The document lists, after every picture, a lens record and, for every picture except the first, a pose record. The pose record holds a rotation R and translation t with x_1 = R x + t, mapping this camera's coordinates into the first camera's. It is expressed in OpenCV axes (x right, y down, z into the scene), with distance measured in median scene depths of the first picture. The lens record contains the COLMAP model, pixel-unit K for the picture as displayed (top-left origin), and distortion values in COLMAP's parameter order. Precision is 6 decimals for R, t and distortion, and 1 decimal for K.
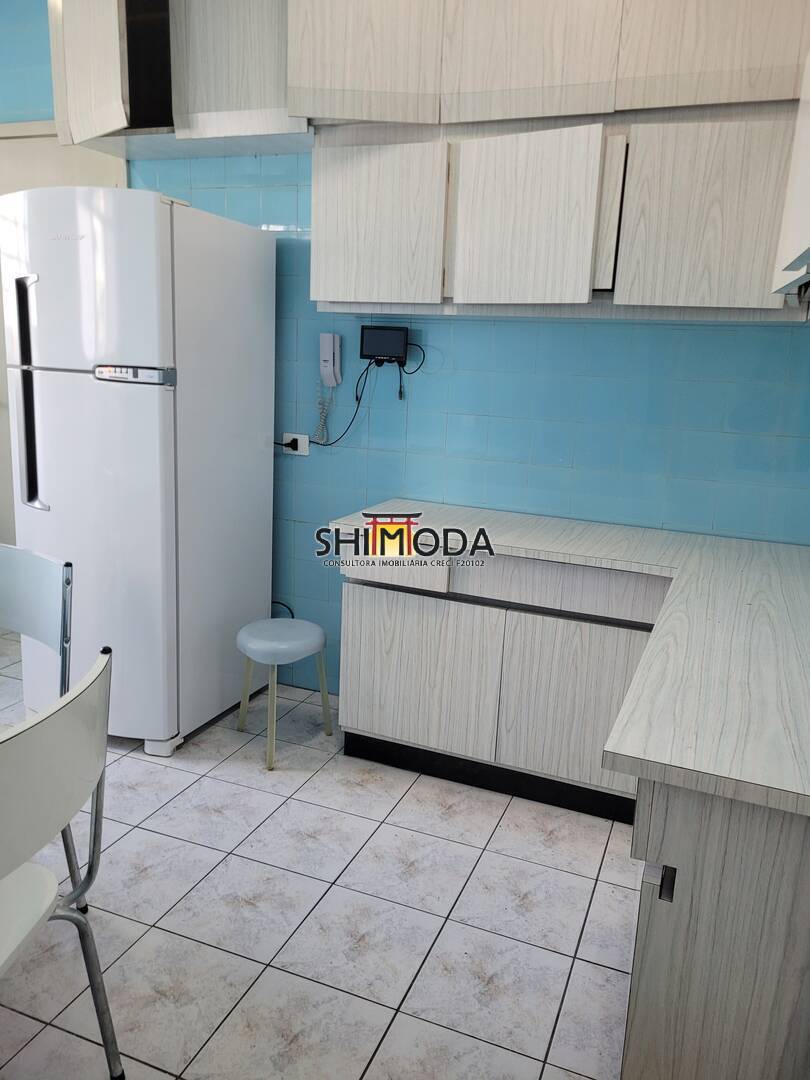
lens RADIAL K [[819.8, 0, 405.0], [0, 819.8, 540.0], [0, 0, 1]] dist [0.056943, -0.057588]
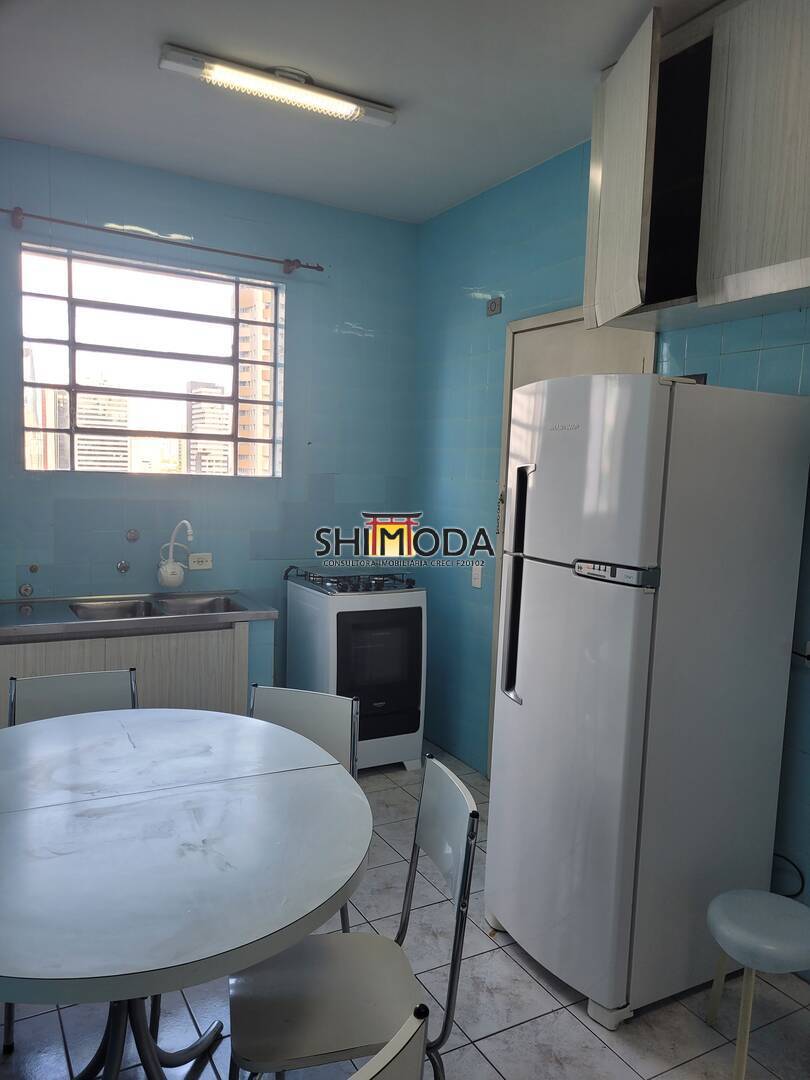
lens RADIAL K [[798.4, 0, 431.1], [0, 798.4, 555.9], [0, 0, 1]] dist [0.061574, -0.049304]
pose [[0.791699, 0.052249, -0.608672, 0.038470], [-0.130181, 0.987881, -0.084526, -0.115317], [0.596879, 0.146156, 0.788906, 0.194487]]
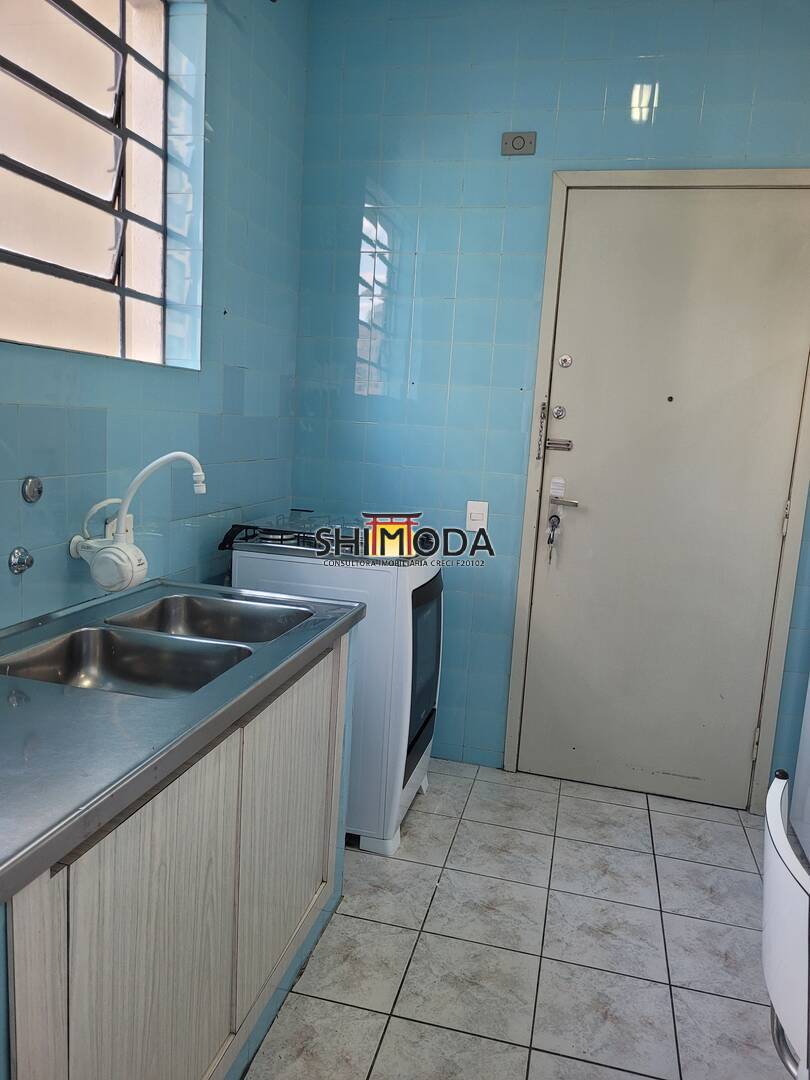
lens RADIAL K [[819.8, 0, 405.0], [0, 819.8, 540.0], [0, 0, 1]] dist [0.056943, -0.057588]
pose [[0.989344, -0.000795, 0.145597, -1.094472], [0.007862, 0.998818, -0.047973, -0.129323], [-0.145387, 0.048606, 0.988180, 0.318625]]
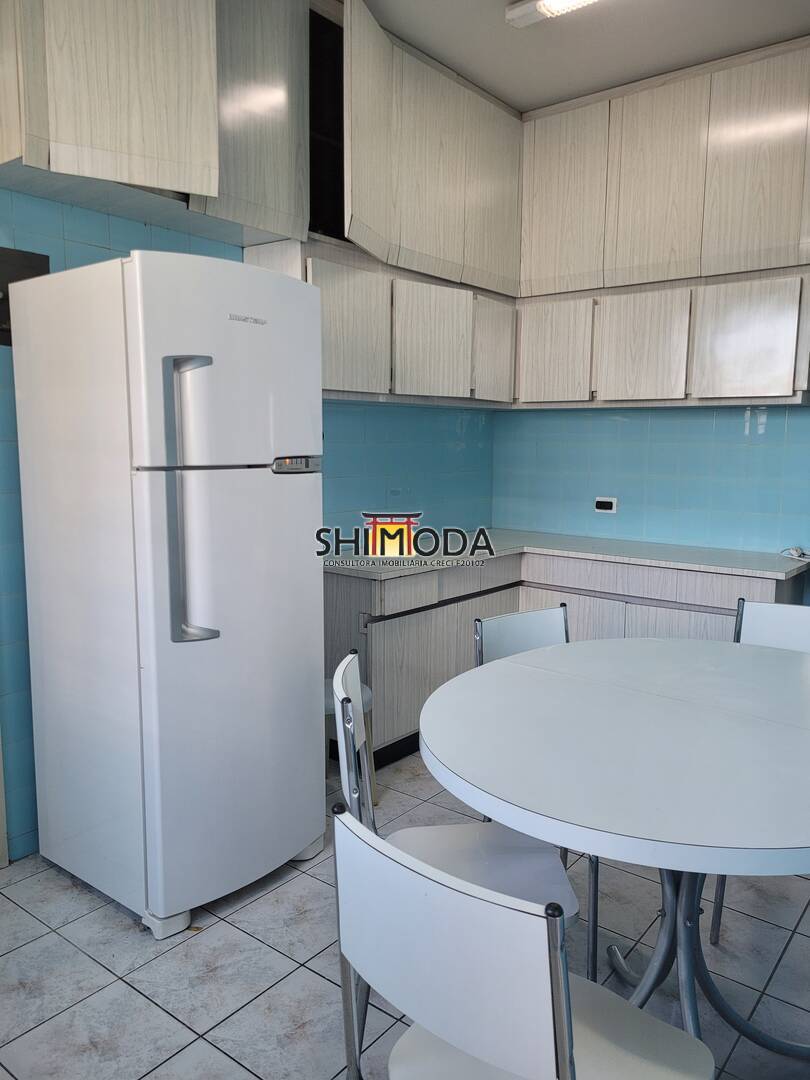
lens RADIAL K [[819.8, 0, 405.0], [0, 819.8, 540.0], [0, 0, 1]] dist [0.056943, -0.057588]
pose [[0.278667, -0.163114, 0.946435, -1.175537], [0.205582, 0.972760, 0.107119, -0.184598], [-0.938126, 0.164720, 0.304609, 0.581932]]
